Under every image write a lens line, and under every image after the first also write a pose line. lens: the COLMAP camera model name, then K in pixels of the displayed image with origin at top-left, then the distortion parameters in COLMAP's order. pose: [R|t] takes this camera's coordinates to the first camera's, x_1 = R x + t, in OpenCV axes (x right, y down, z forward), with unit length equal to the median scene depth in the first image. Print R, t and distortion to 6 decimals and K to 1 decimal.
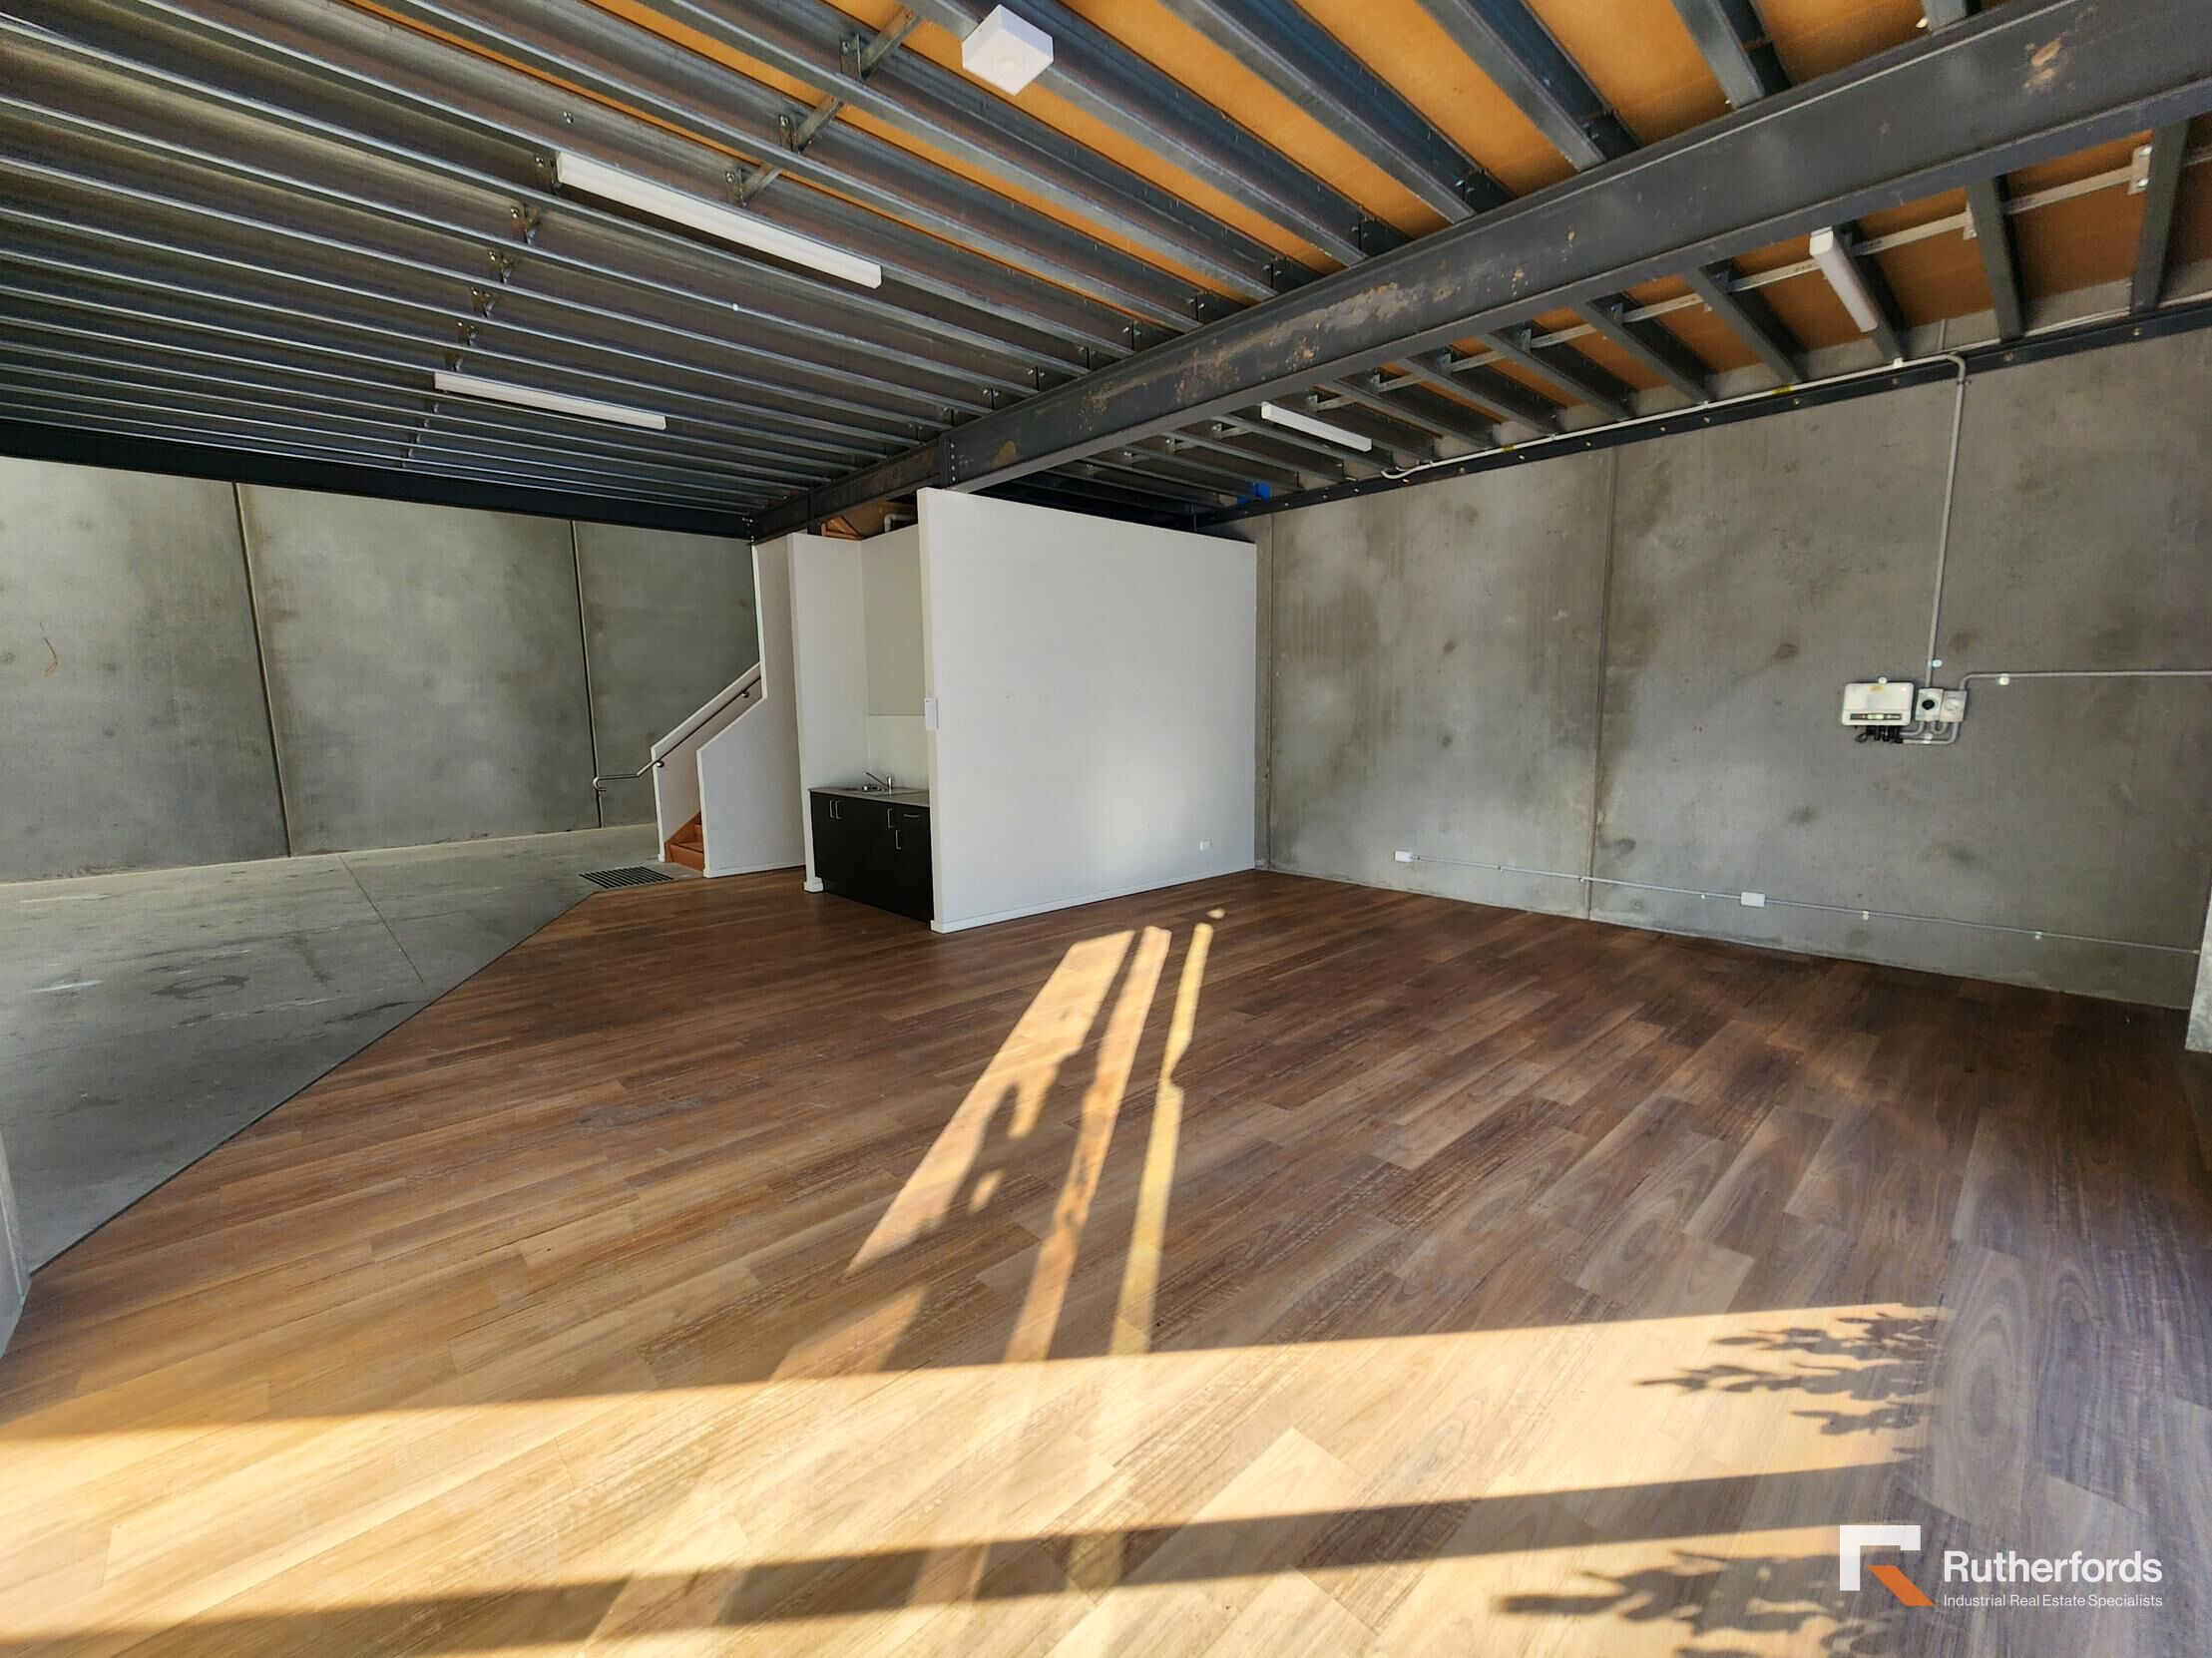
lens RADIAL K [[905.3, 0, 1110.8], [0, 905.3, 835.6], [0, 0, 1]] dist [-0.003013, 0.001488]
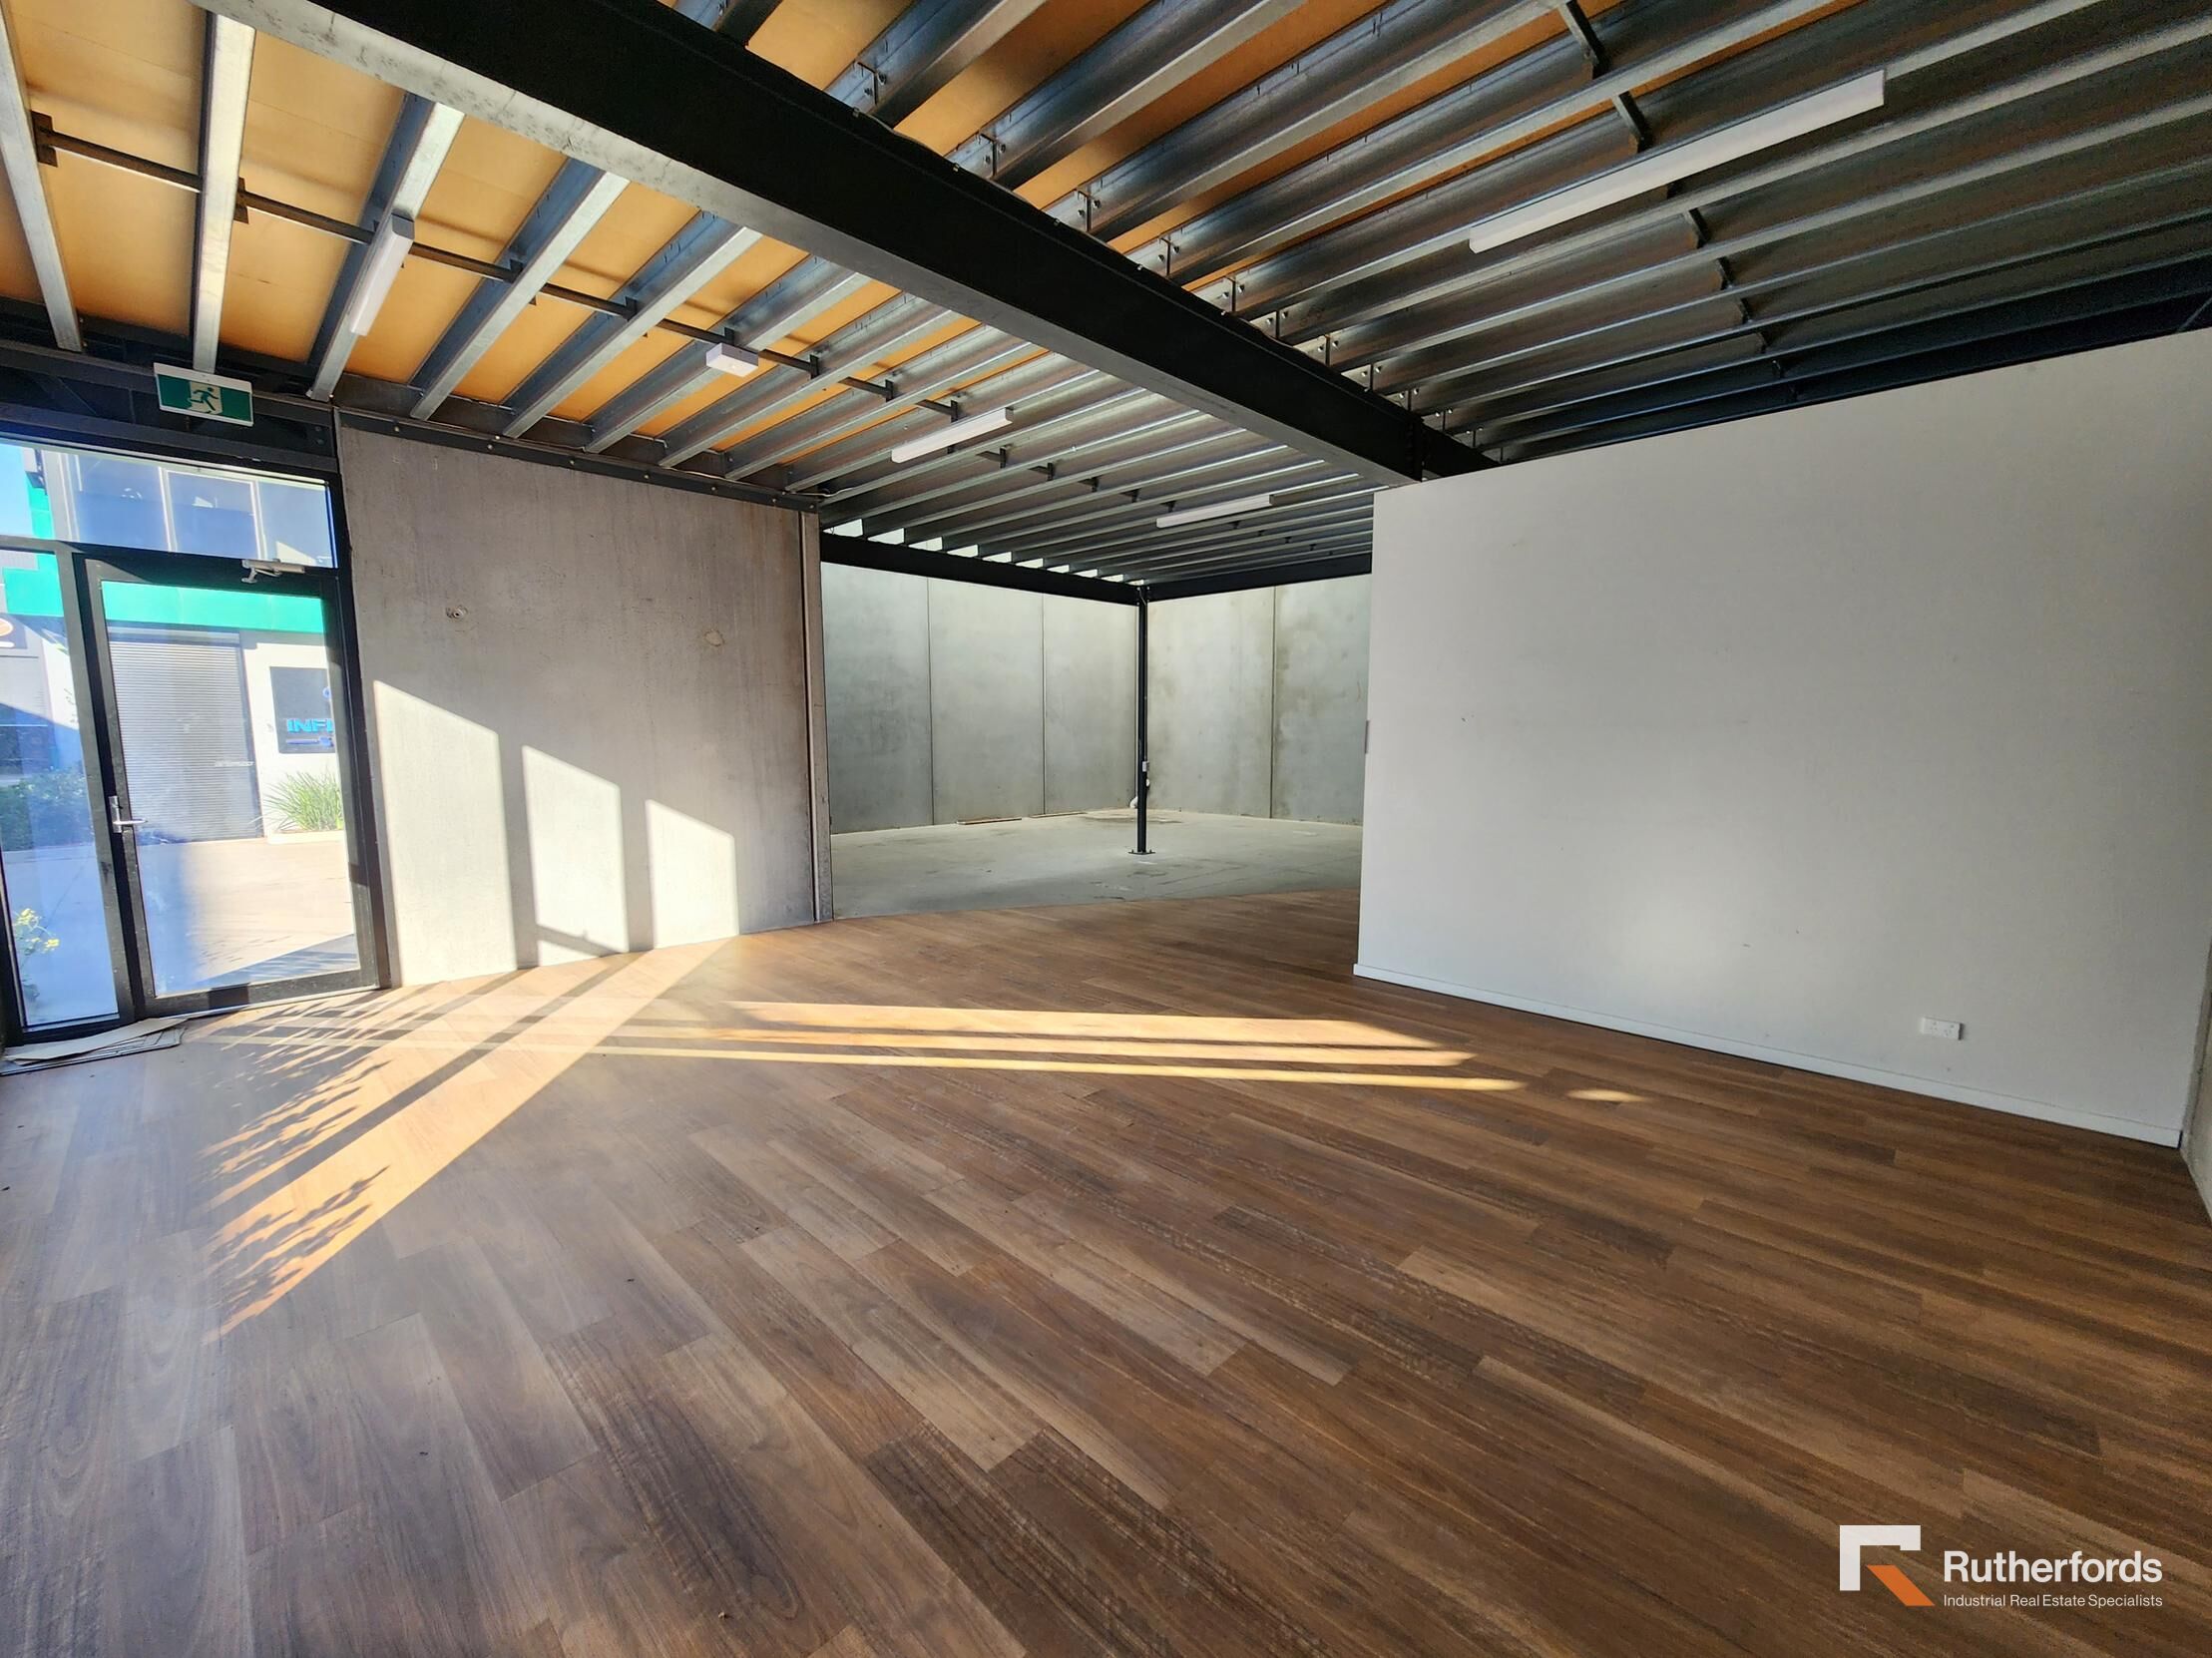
lens RADIAL K [[905.3, 0, 1124.5], [0, 905.3, 839.9], [0, 0, 1]] dist [-0.003013, 0.001488]
pose [[0.051497, 0.134484, -0.989577, 0.837145], [-0.144005, 0.981536, 0.125897, -0.130497], [0.988236, 0.136021, 0.069912, 0.818806]]
